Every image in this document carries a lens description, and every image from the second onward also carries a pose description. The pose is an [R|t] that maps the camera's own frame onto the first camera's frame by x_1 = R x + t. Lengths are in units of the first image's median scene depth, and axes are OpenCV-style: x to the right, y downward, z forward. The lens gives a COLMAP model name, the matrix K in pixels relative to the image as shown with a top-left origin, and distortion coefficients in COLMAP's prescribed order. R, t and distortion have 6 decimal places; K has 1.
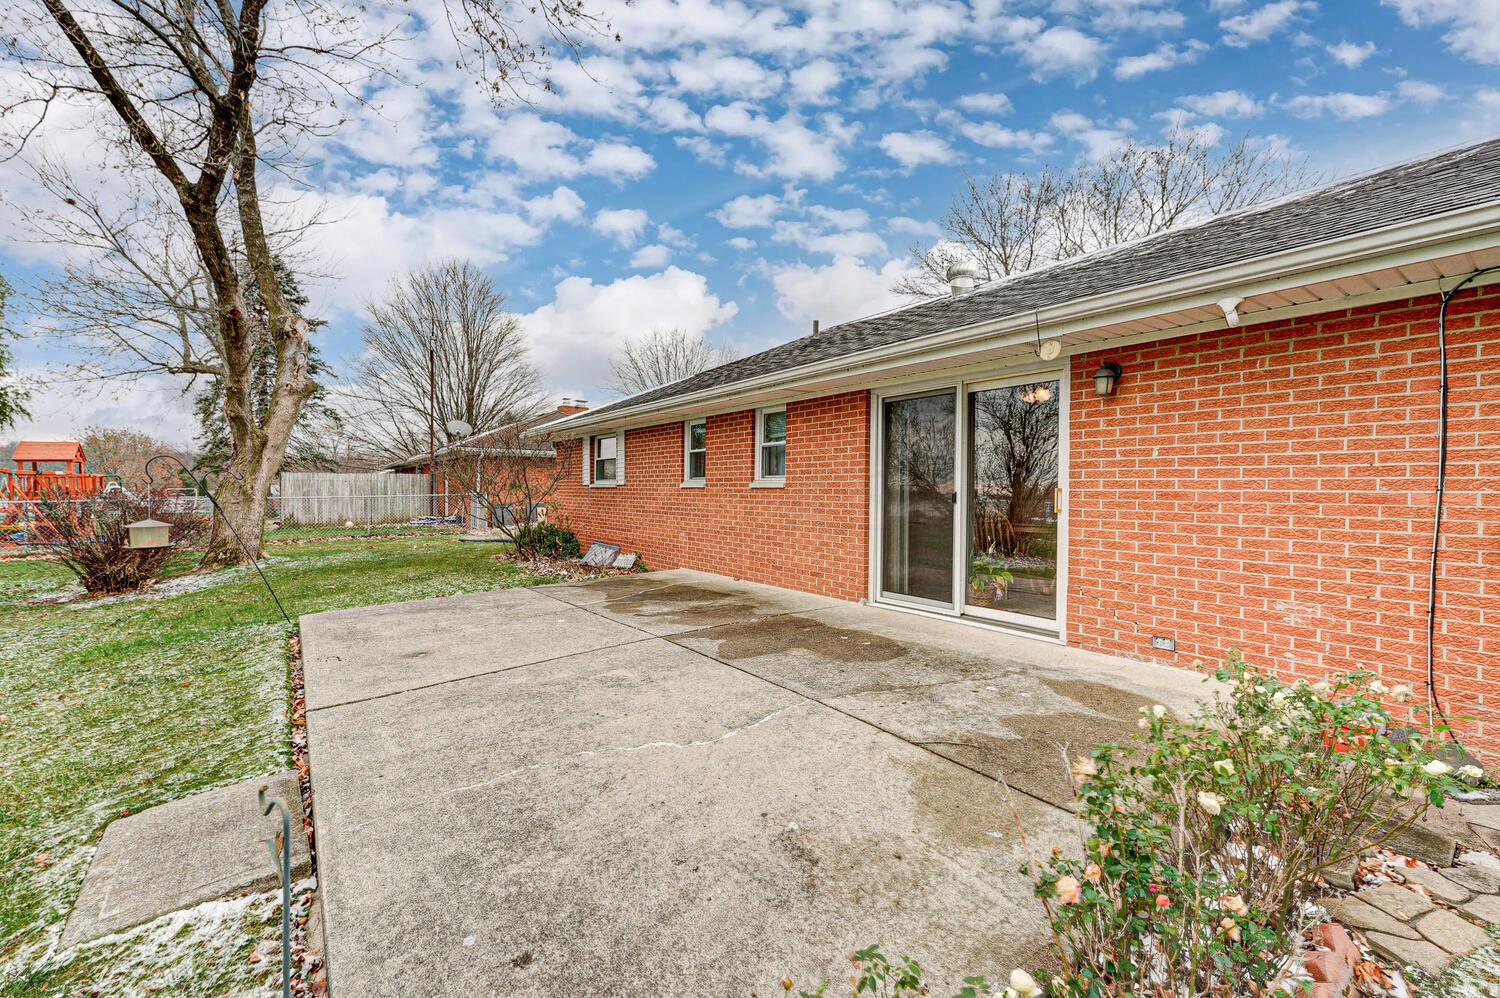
lens RADIAL K [[602.7, 0, 748.8], [0, 602.7, 496.6], [0, 0, 1]] dist [0.015483, -0.006335]
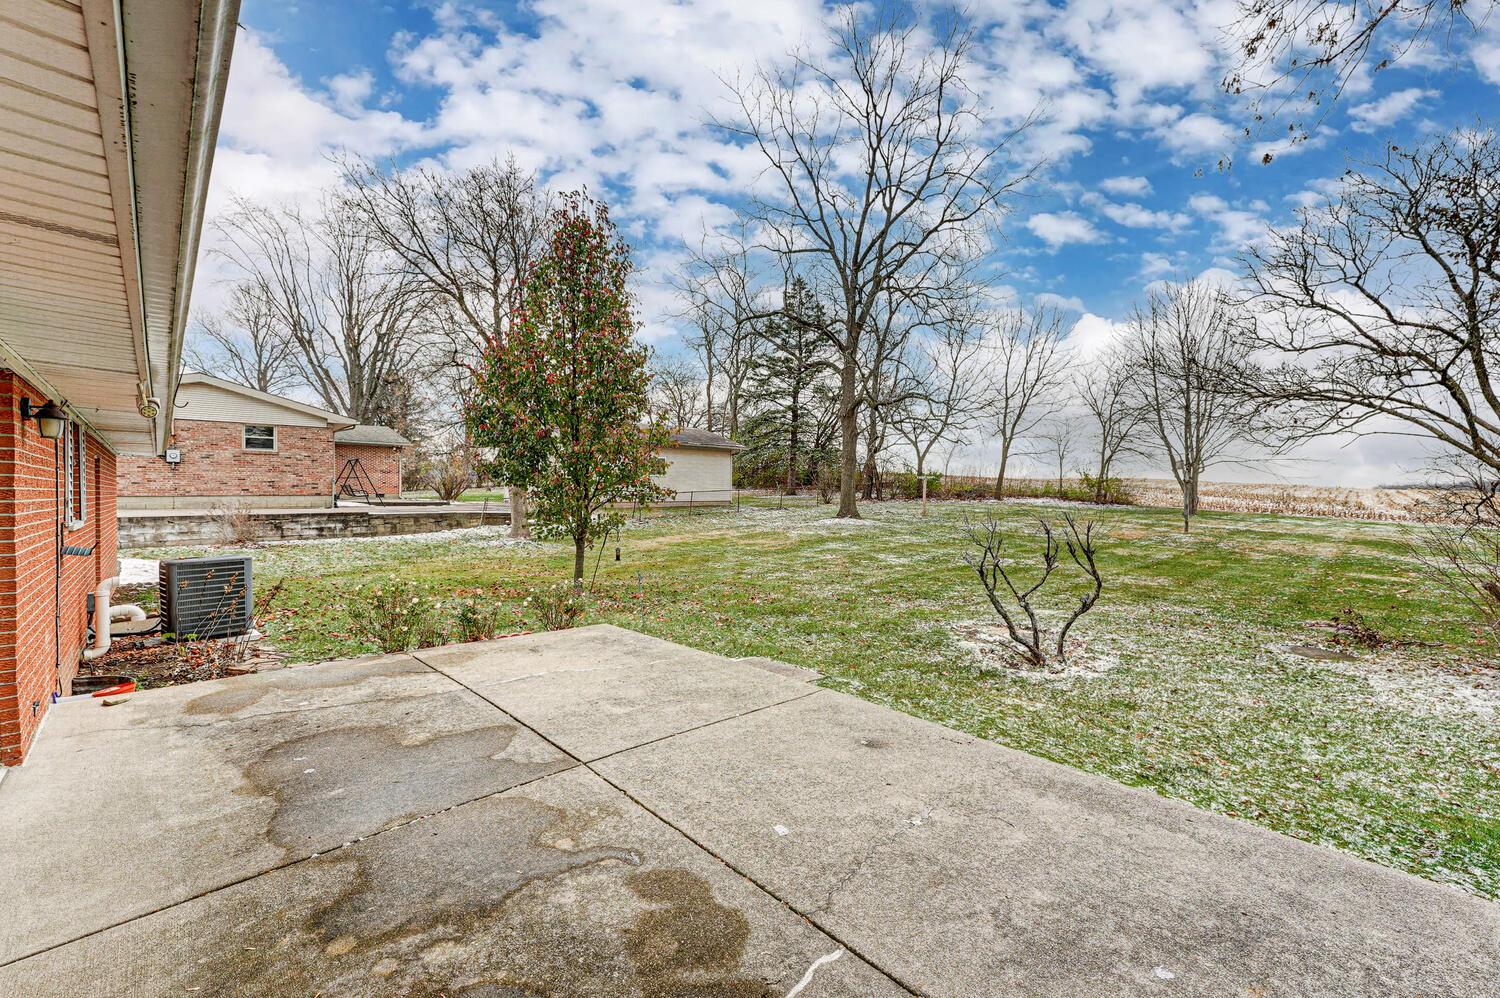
lens RADIAL K [[602.7, 0, 748.8], [0, 602.7, 496.6], [0, 0, 1]] dist [0.015483, -0.006335]
pose [[-0.992169, -0.007532, -0.124677, -0.324356], [-0.009232, 0.999872, 0.013063, -0.121369], [0.124563, 0.014111, -0.992111, 2.242518]]
